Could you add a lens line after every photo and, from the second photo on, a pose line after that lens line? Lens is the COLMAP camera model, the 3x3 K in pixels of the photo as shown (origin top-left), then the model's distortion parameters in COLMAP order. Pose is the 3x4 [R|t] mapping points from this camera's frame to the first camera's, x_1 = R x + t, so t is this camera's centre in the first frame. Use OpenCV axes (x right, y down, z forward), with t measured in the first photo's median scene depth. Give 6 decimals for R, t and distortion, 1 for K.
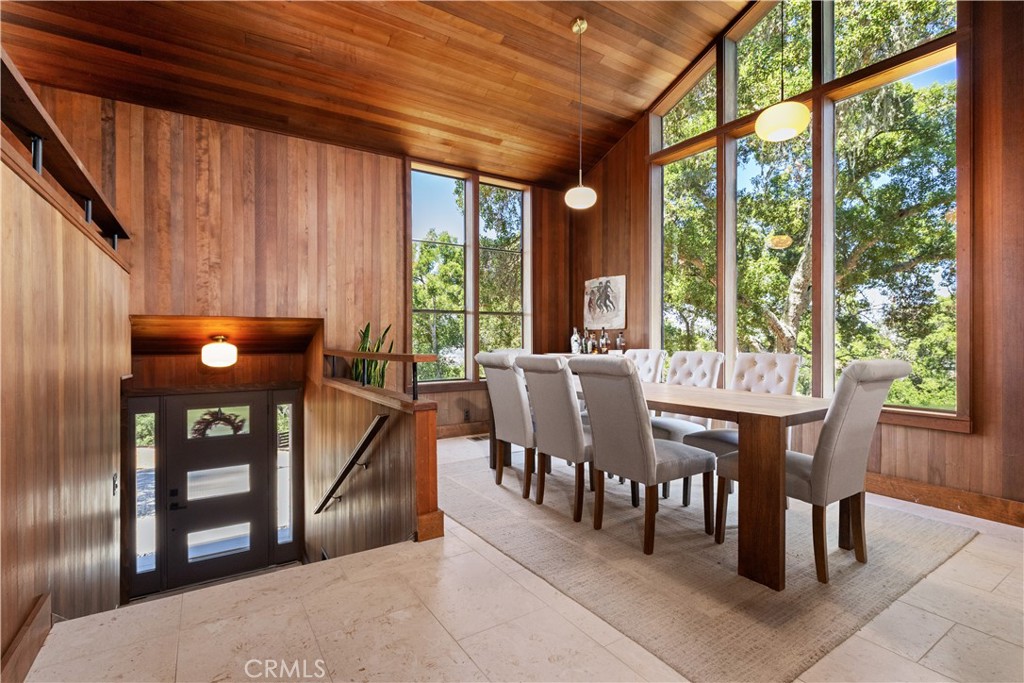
lens RADIAL K [[470.5, 0, 480.7], [0, 470.5, 342.9], [0, 0, 1]] dist [-0.000687, -0.000651]
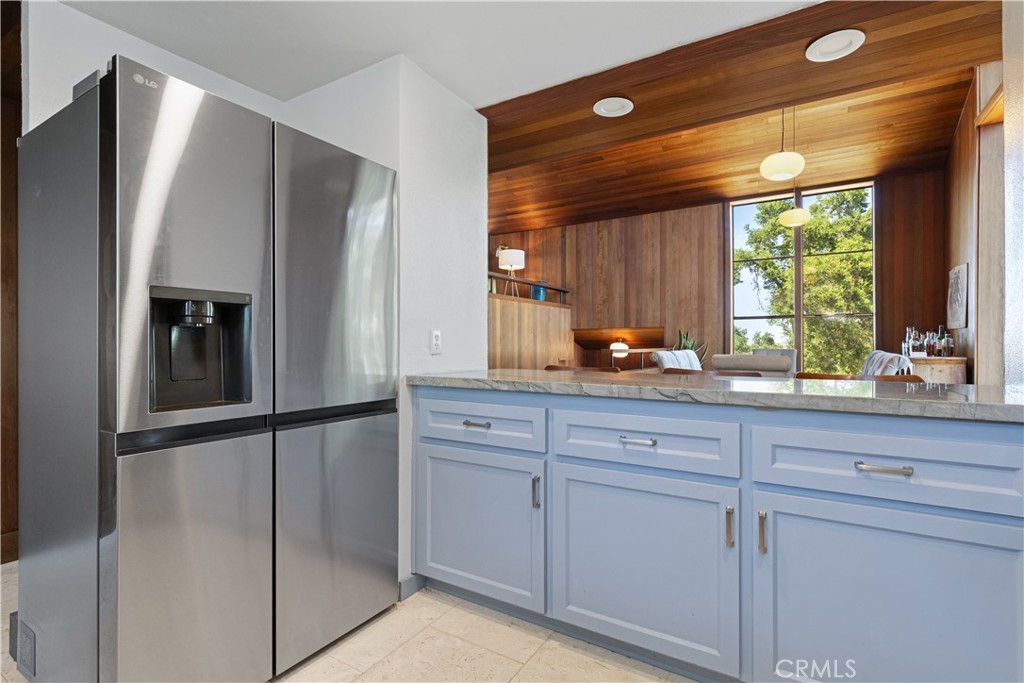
lens RADIAL K [[470.5, 0, 518.3], [0, 470.5, 341.9], [0, 0, 1]] dist [-0.000687, -0.000651]
pose [[0.450350, -0.004287, -0.892842, 0.851841], [-0.010833, 0.999889, -0.010265, 0.017036], [0.892786, 0.014295, 0.450254, -0.102623]]
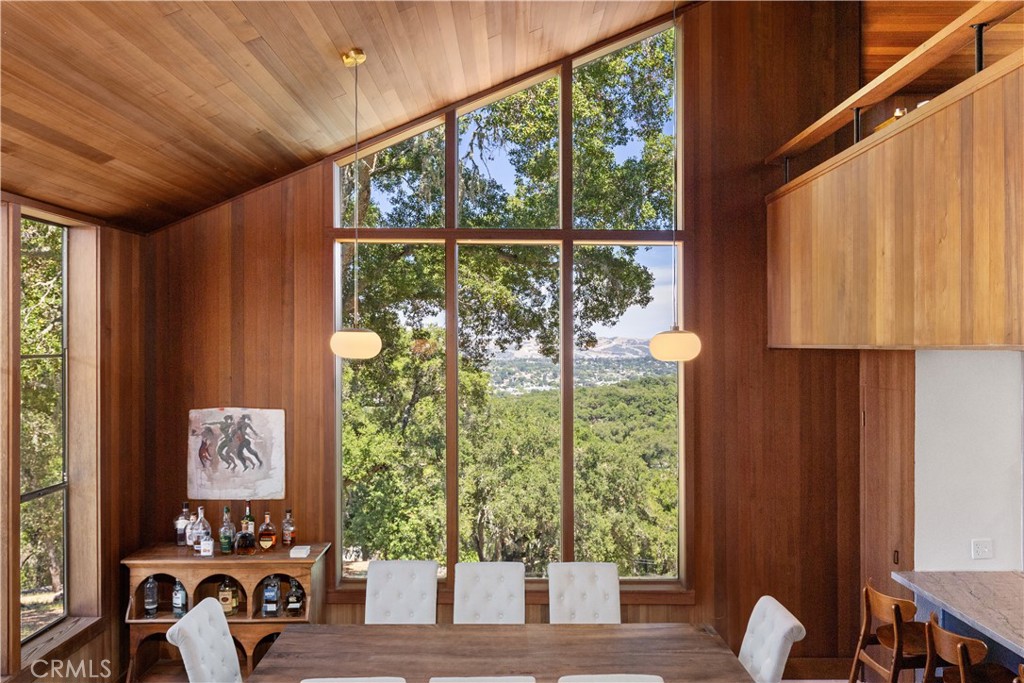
lens RADIAL K [[768.6, 0, 513.6], [0, 768.6, 341.1], [0, 0, 1]] dist [-0.004587, -0.000559]
pose [[0.516629, 0.002783, 0.856205, -0.473165], [0.006627, 0.999952, -0.007249, -0.274746], [-0.856184, 0.009420, 0.516585, 0.292763]]
